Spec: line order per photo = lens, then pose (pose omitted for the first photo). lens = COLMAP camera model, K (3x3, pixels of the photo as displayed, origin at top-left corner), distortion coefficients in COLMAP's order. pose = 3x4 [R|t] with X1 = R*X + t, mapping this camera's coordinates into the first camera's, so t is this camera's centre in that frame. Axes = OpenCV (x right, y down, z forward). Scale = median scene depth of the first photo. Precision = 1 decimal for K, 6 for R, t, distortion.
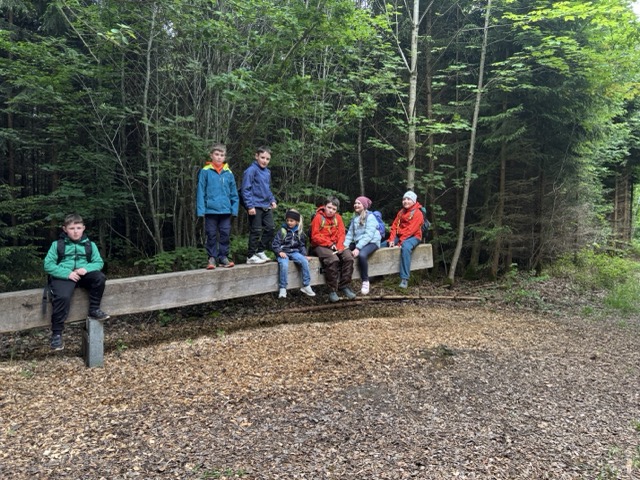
lens RADIAL K [[488.9, 0, 319.0], [0, 488.9, 241.1], [0, 0, 1]] dist [0.007994, 0.014817]
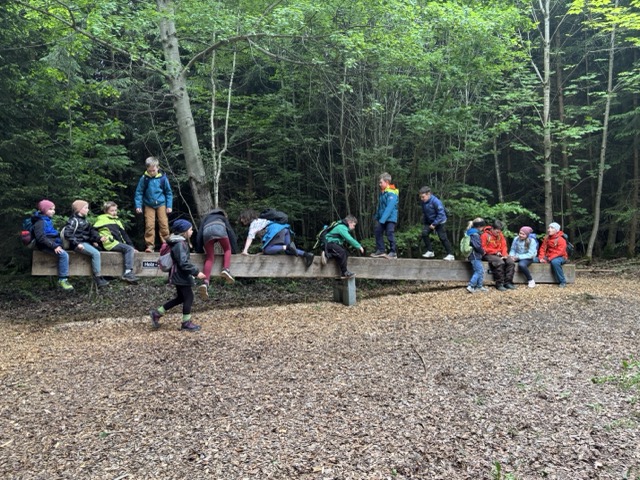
lens RADIAL K [[488.9, 0, 321.6], [0, 488.9, 241.3], [0, 0, 1]] dist [0.007994, 0.014817]
pose [[0.972698, -0.041725, -0.228294, -0.084619], [0.042618, 0.999091, -0.001018, 0.015828], [0.228129, -0.008739, 0.973592, -0.294475]]
